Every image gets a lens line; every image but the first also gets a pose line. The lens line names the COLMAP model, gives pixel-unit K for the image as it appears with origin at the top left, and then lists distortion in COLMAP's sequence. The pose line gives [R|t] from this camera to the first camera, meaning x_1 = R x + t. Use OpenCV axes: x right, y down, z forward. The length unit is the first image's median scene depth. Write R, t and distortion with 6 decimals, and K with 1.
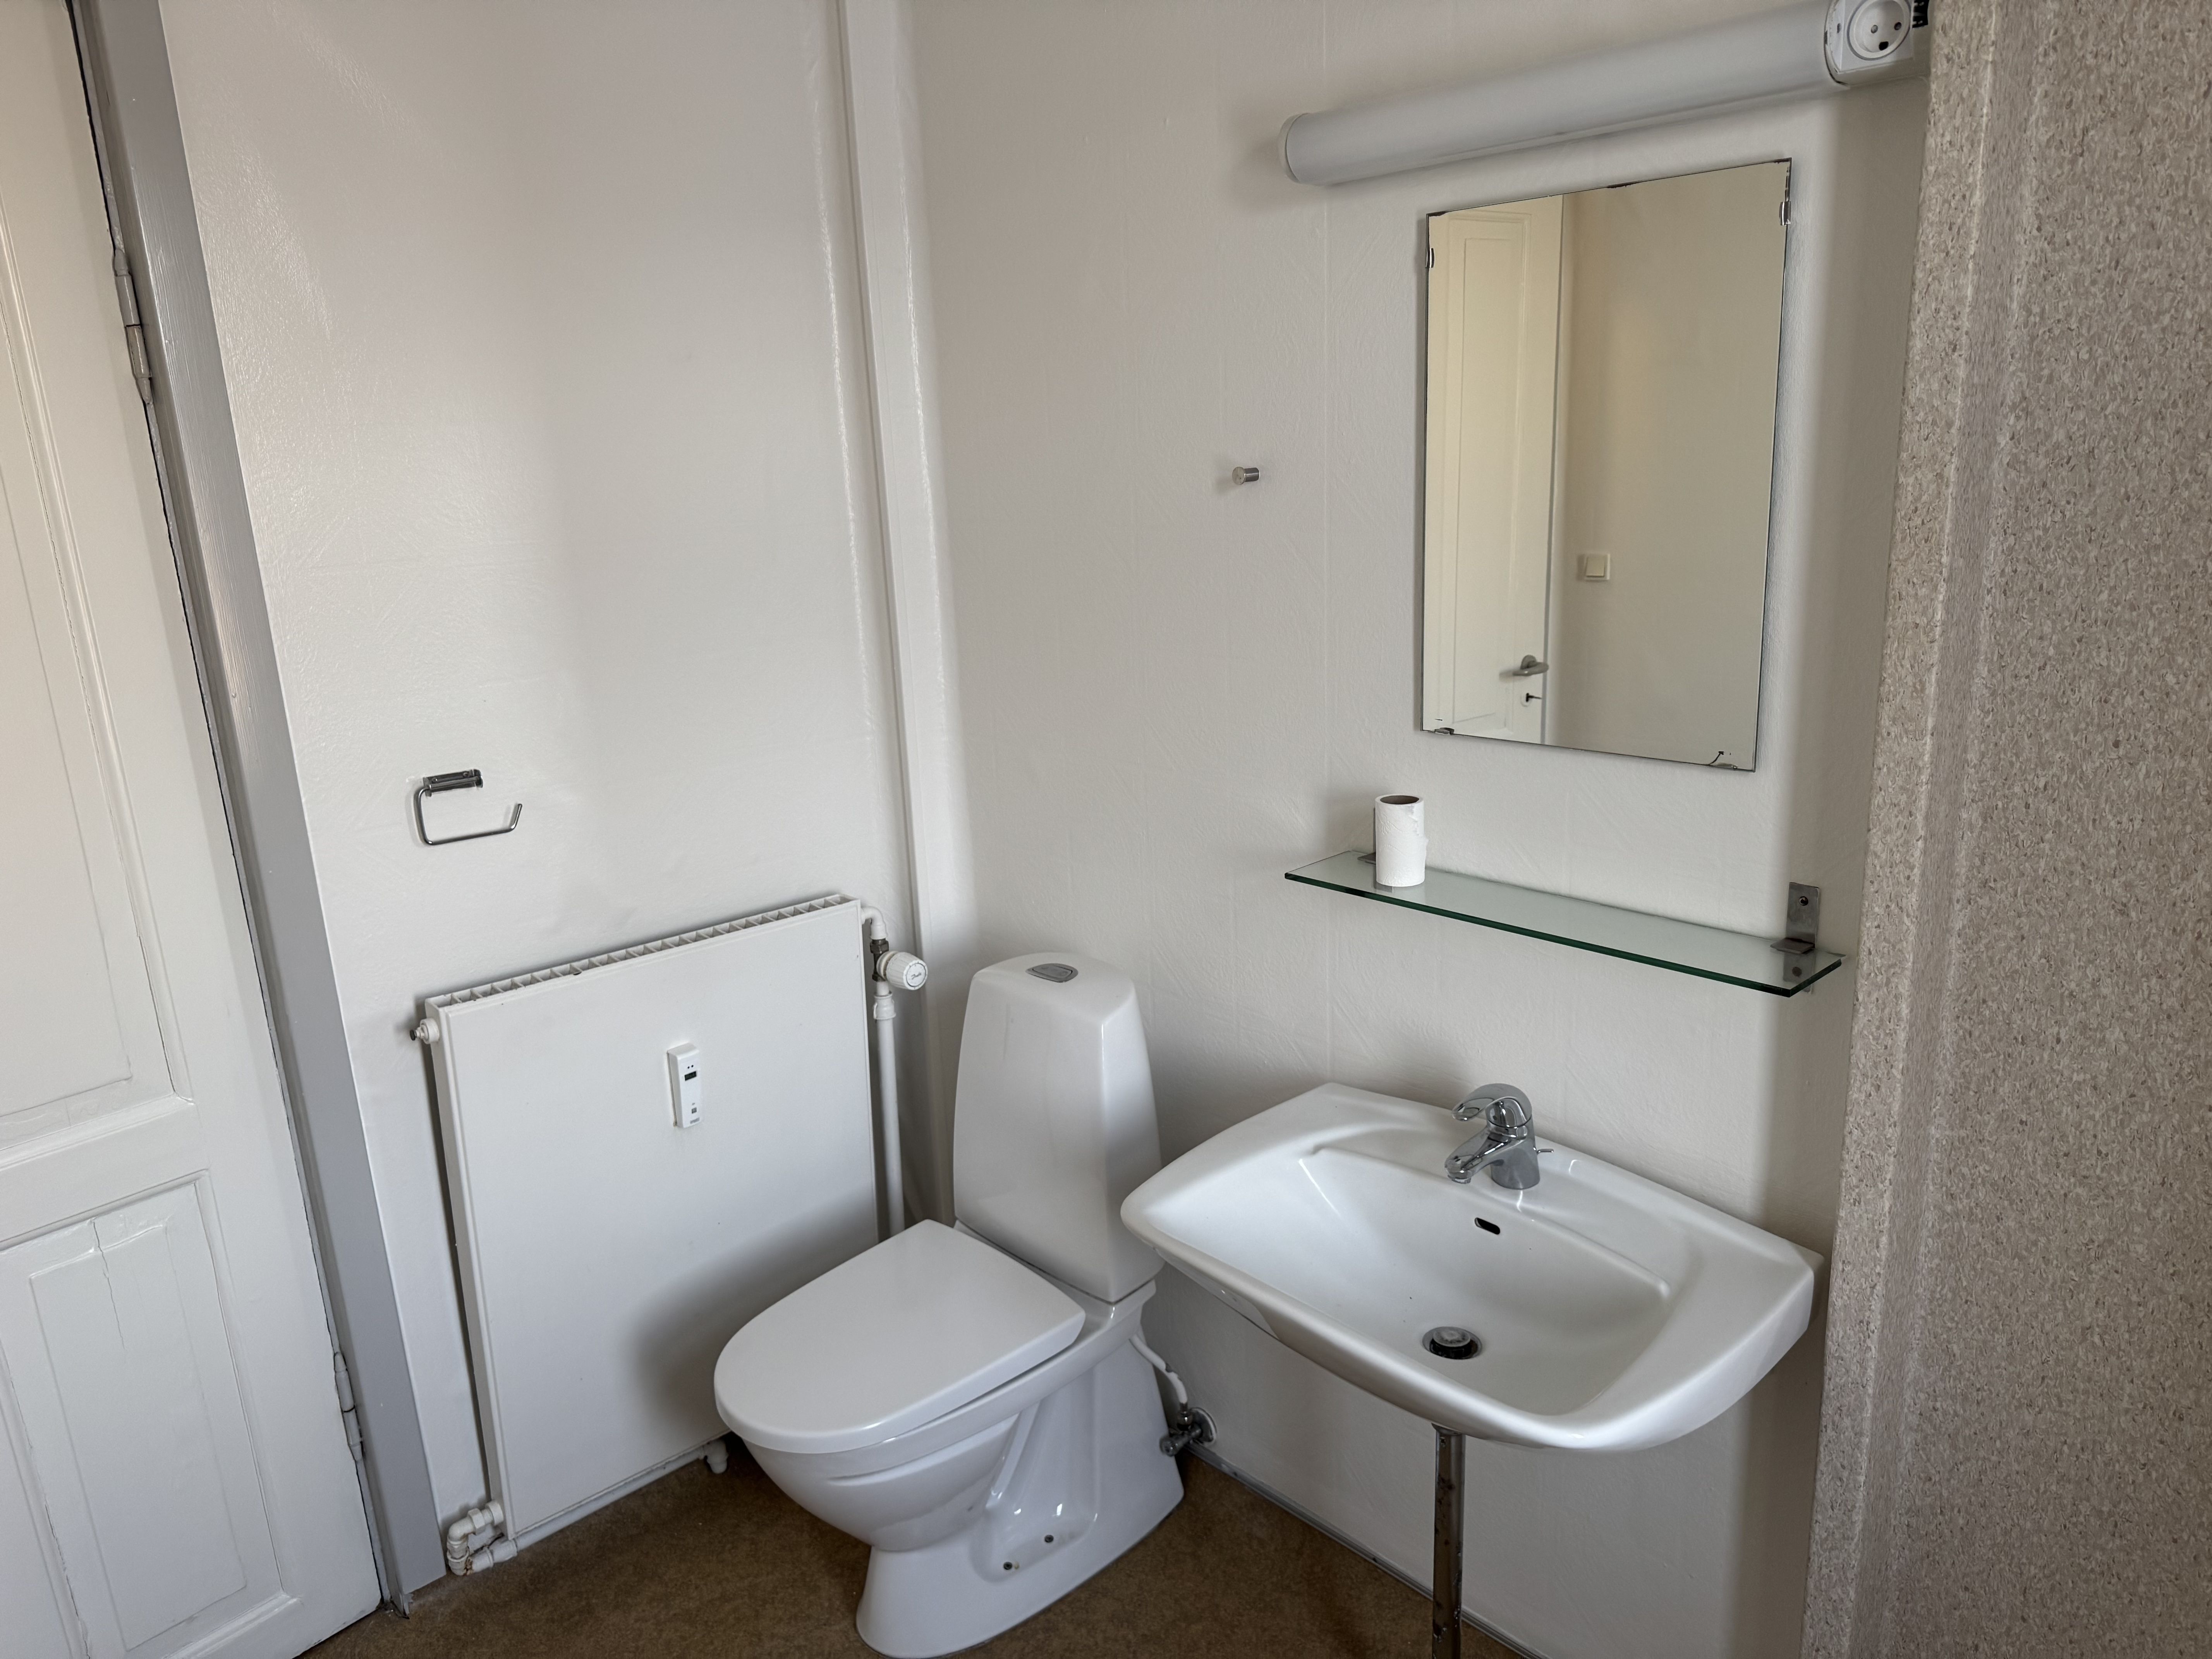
lens RADIAL K [[1561.5, 0, 1102.3], [0, 1561.5, 832.7], [0, 0, 1]] dist [-0.000643, -0.005789]
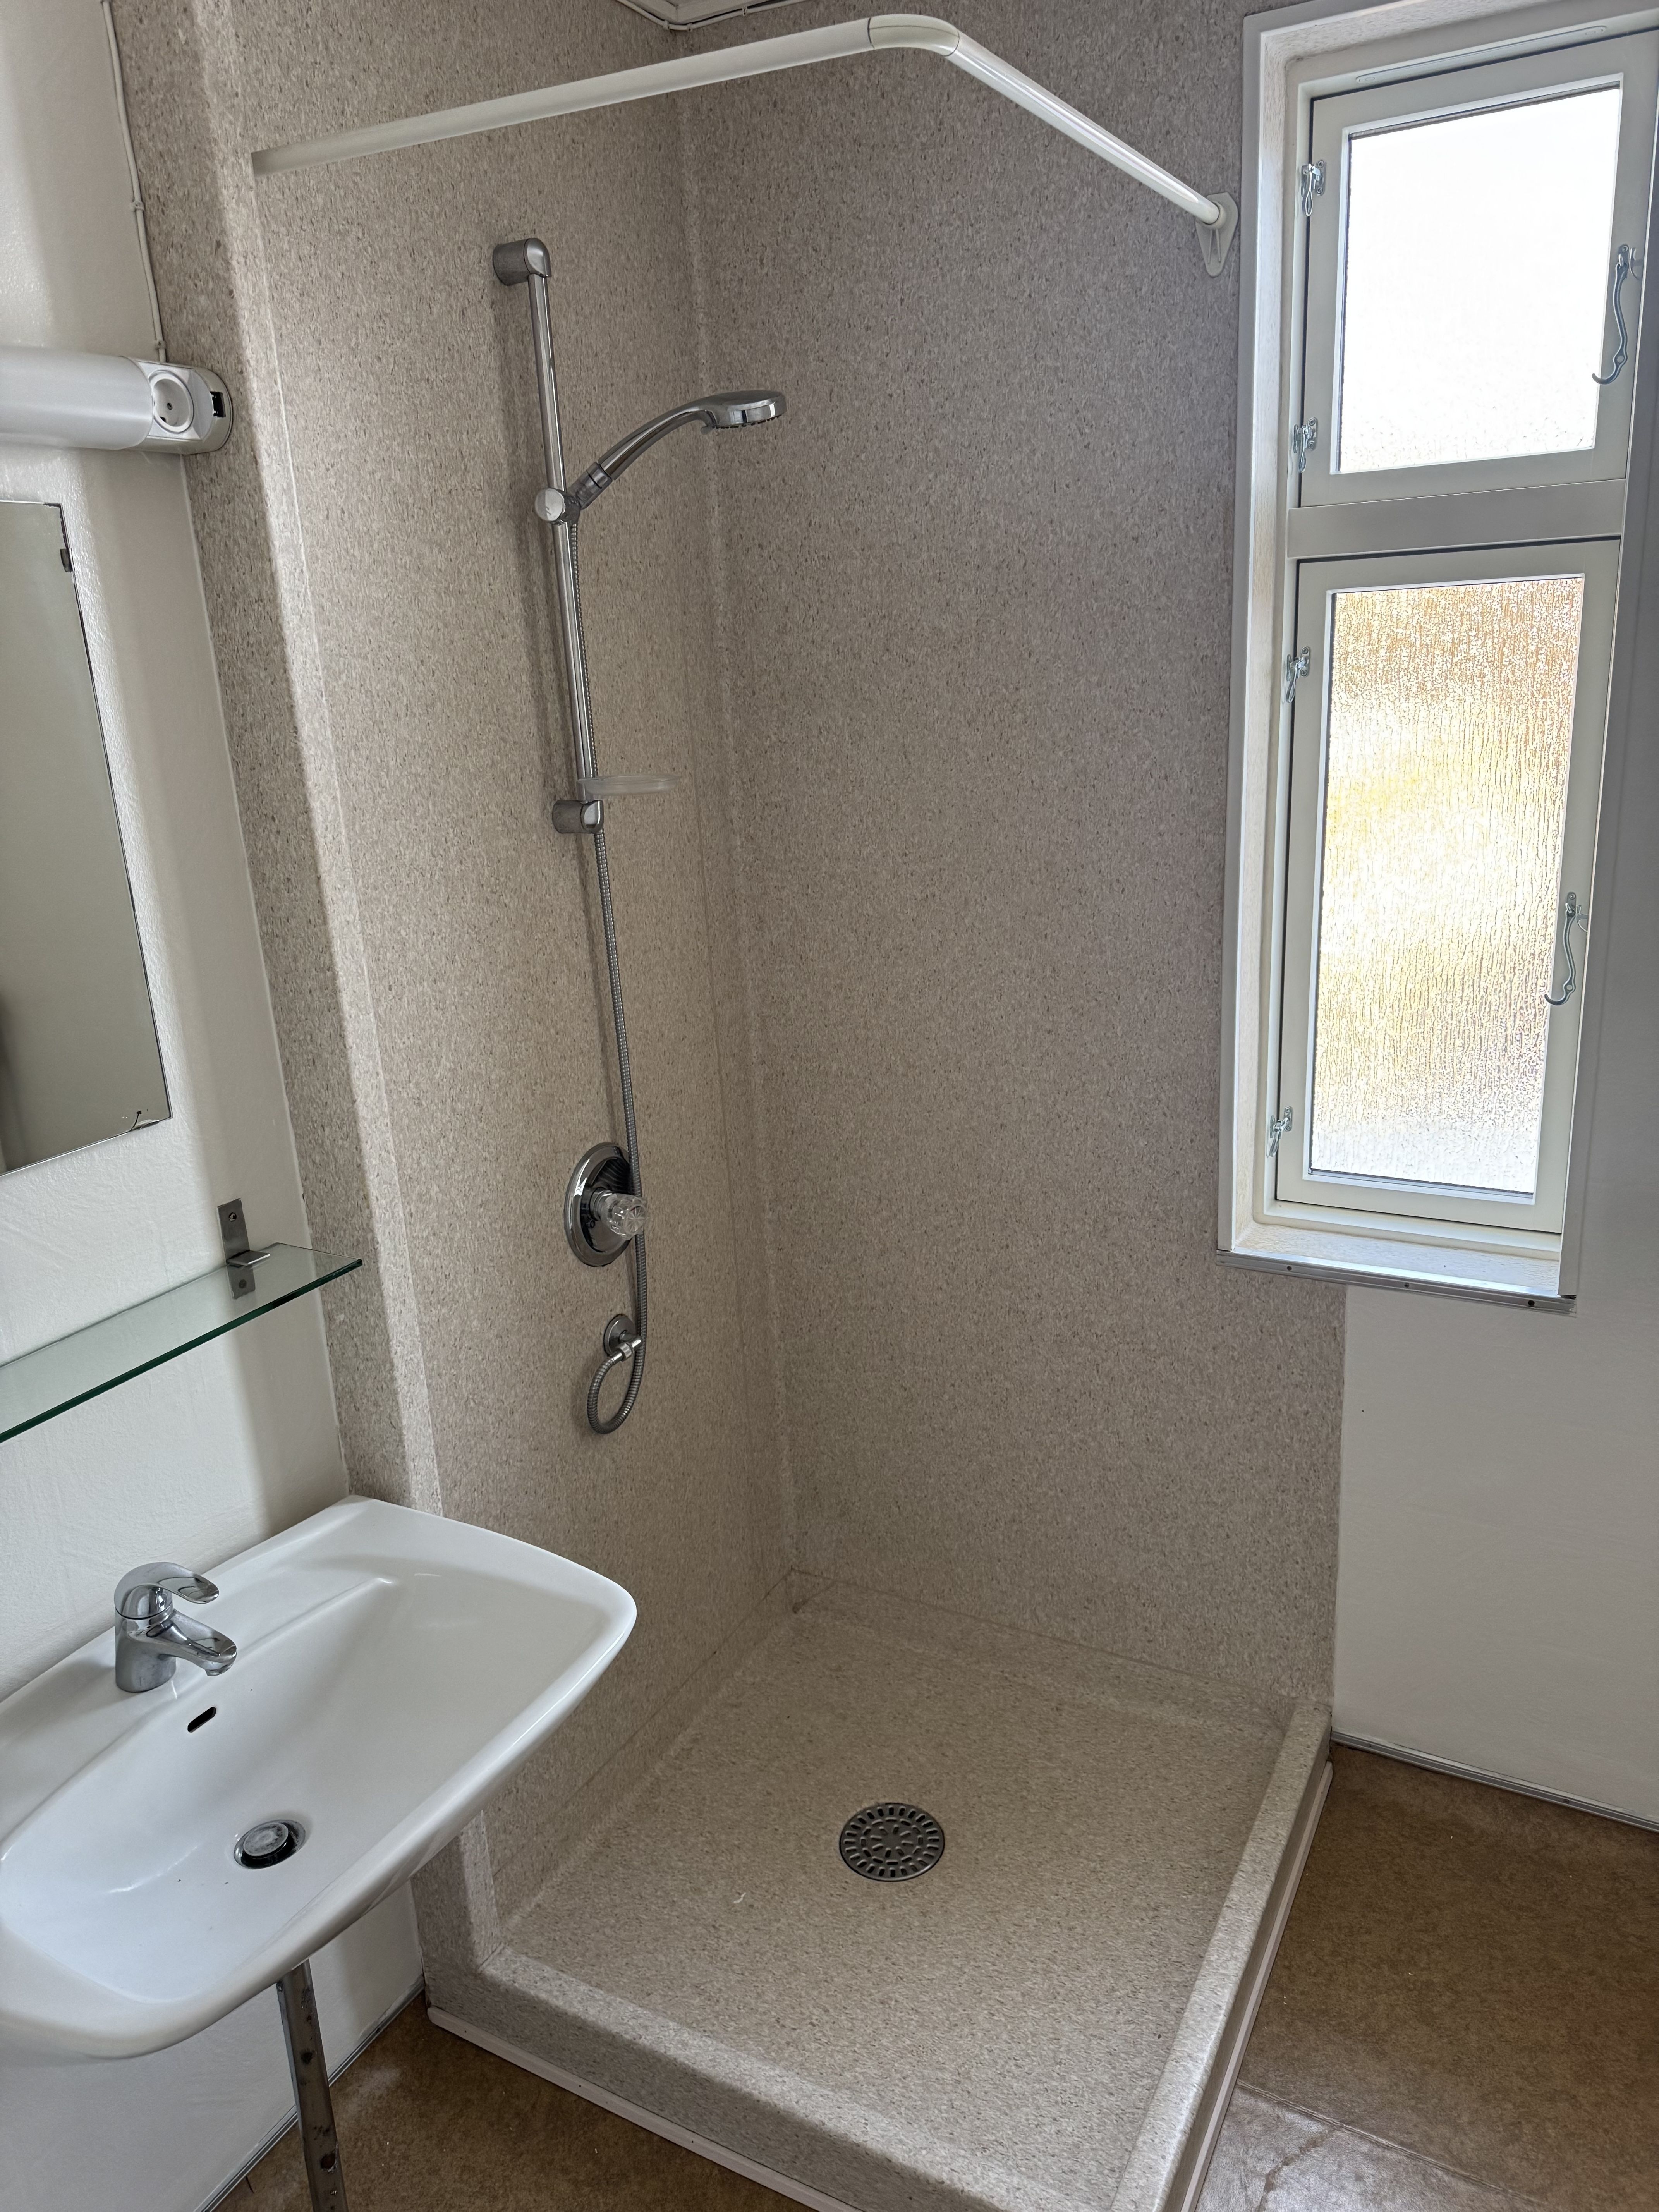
lens RADIAL K [[1561.5, 0, 828.1], [0, 1561.5, 1105.2], [0, 0, 1]] dist [-0.000643, -0.005789]
pose [[-0.316064, -0.218907, 0.923138, -0.695961], [0.294767, 0.902204, 0.314865, -0.262125], [-0.901785, 0.371628, -0.220628, 0.933073]]
